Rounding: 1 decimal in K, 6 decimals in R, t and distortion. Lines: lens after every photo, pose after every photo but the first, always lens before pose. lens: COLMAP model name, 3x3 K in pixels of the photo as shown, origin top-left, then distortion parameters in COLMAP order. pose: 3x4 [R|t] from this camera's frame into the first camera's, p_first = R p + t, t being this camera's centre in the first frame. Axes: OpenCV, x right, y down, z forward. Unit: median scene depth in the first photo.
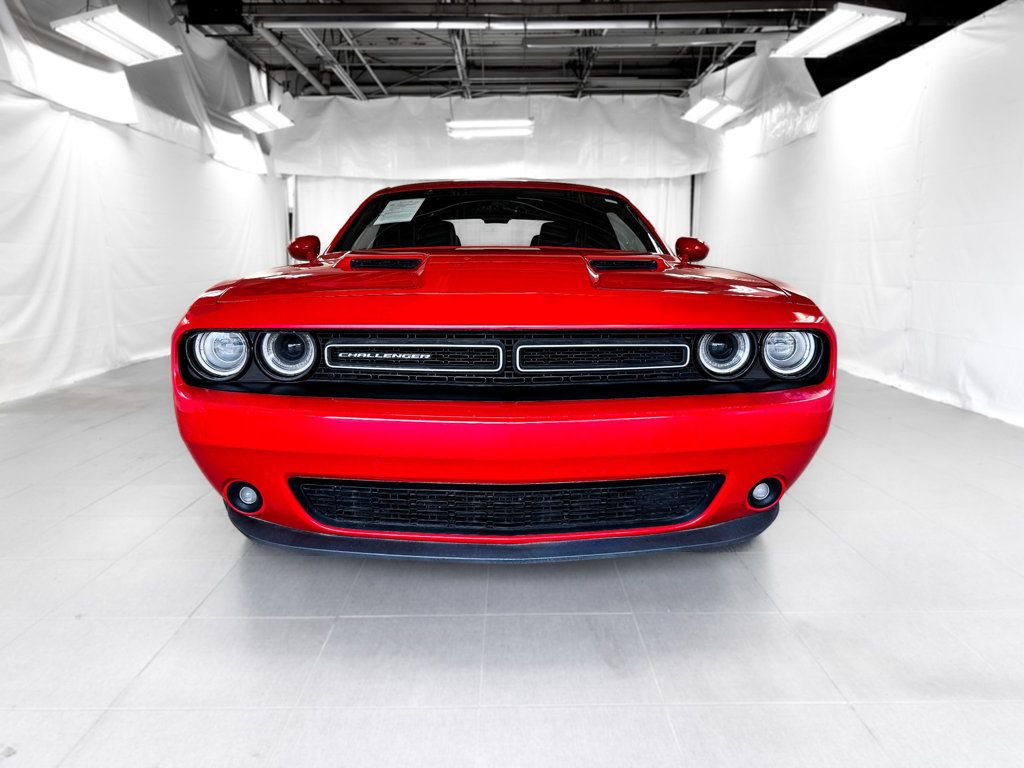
lens RADIAL K [[711.4, 0, 512.0], [0, 711.4, 384.0], [0, 0, 1]] dist [0.032111, -0.030000]
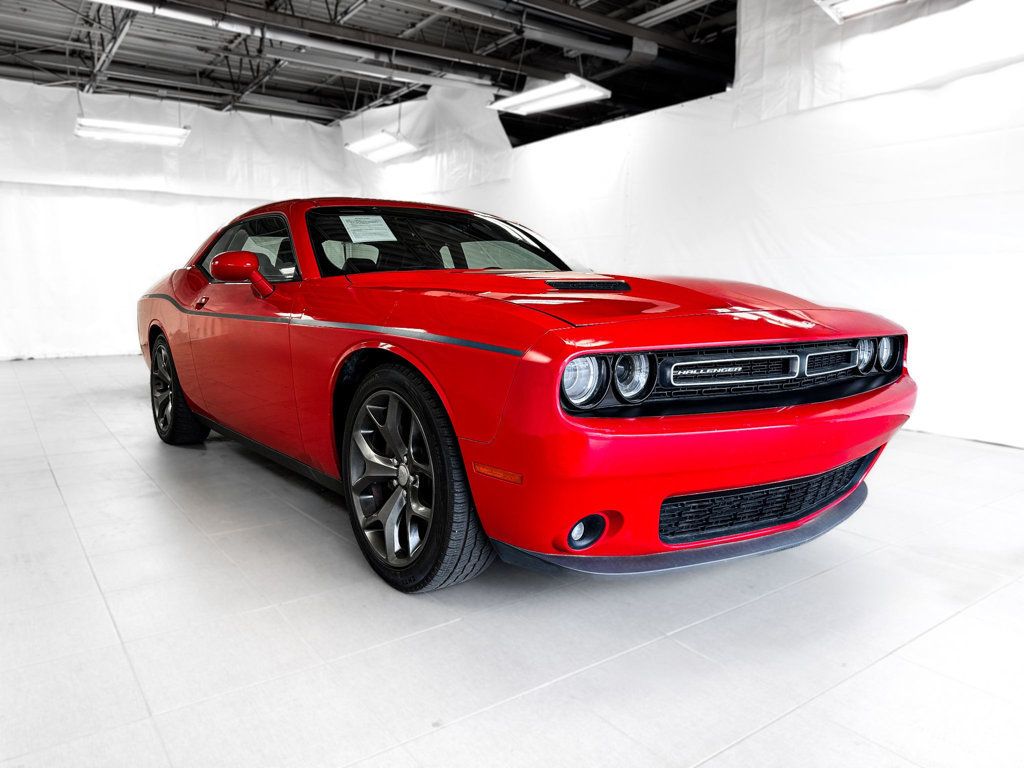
lens RADIAL K [[732.6, 0, 512.0], [0, 732.6, 384.0], [0, 0, 1]] dist [0.022598, -0.030982]
pose [[0.828998, -0.058921, 0.556139, -0.182858], [0.084068, 0.996264, -0.019763, -0.004224], [-0.552897, 0.063137, 0.830854, 0.046538]]
